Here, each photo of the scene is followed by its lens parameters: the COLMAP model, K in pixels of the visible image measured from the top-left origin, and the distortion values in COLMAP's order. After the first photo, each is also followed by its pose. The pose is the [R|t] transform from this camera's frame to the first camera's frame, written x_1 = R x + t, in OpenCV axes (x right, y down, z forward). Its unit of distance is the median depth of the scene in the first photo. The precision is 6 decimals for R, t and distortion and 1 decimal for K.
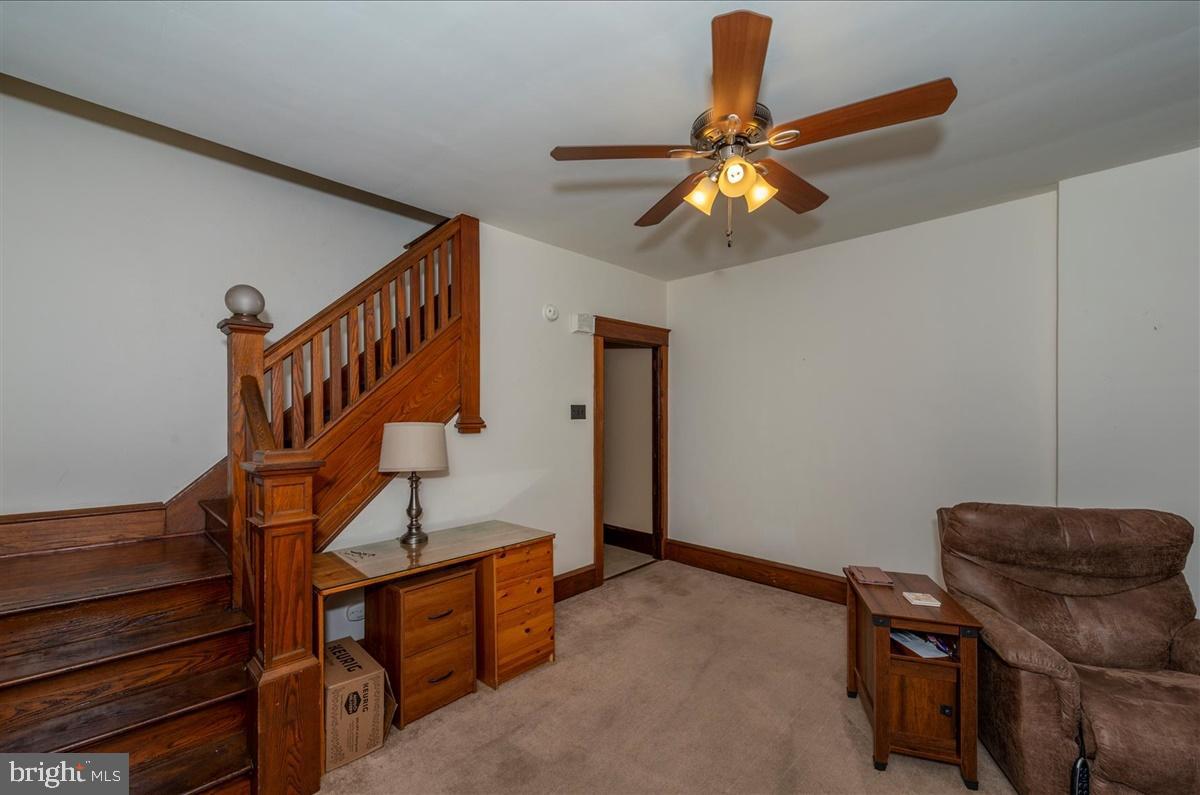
lens RADIAL K [[482.2, 0, 606.1], [0, 482.2, 409.6], [0, 0, 1]] dist [0.008383, -0.000670]
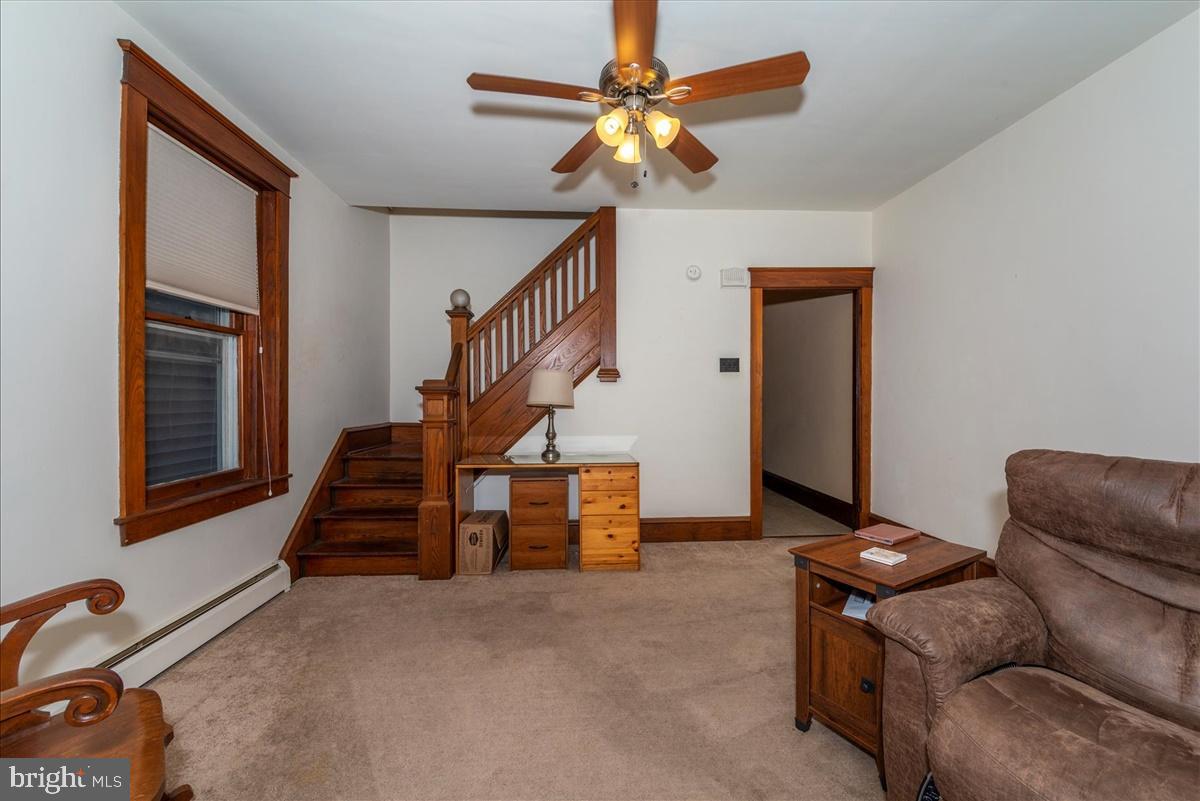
lens RADIAL K [[491.8, 0, 610.7], [0, 491.8, 397.2], [0, 0, 1]] dist [0.010121, 0.000121]
pose [[0.735481, -0.002648, -0.677540, 0.723782], [0.008929, 0.999943, 0.005784, 0.102087], [0.677486, -0.010304, 0.735463, 0.087909]]
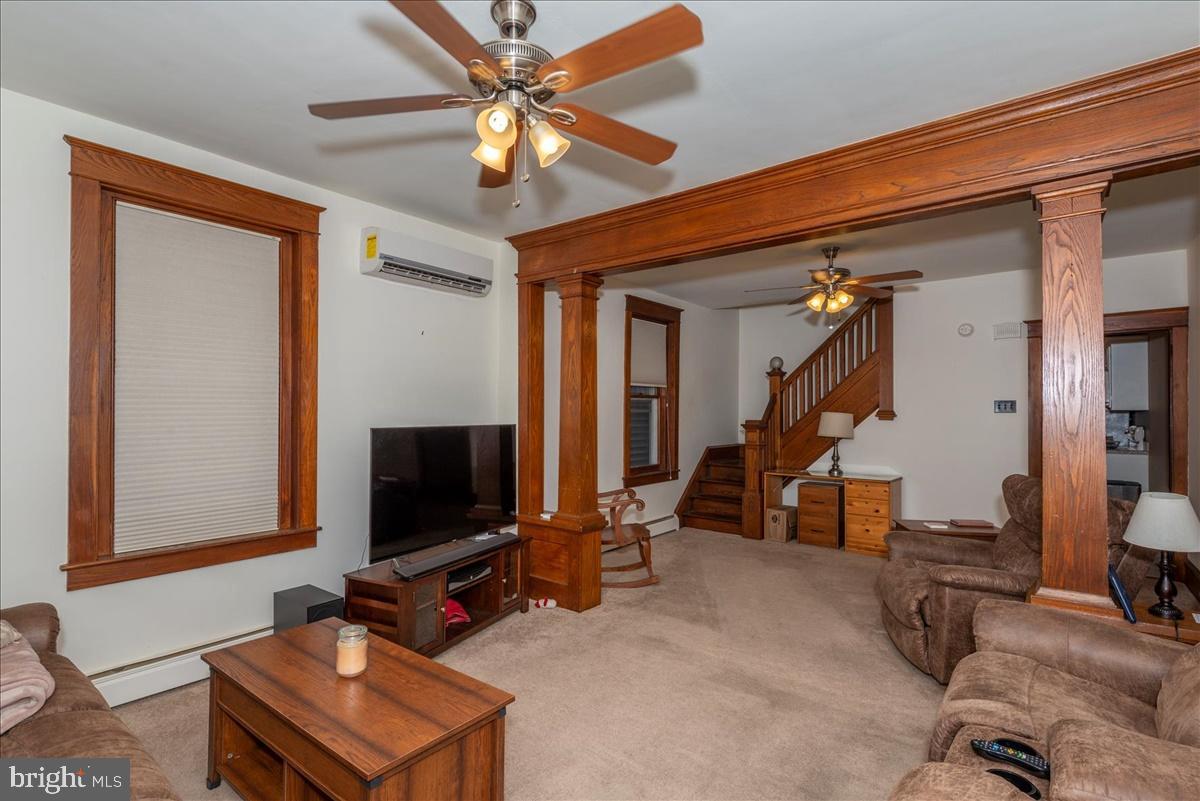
lens RADIAL K [[577.9, 0, 594.1], [0, 577.9, 408.3], [0, 0, 1]] dist [0.001929, 0.000375]
pose [[0.100764, -0.007682, -0.994881, 1.938167], [0.002795, 0.999968, -0.007438, 0.025930], [0.994906, -0.002032, 0.100782, -0.214397]]
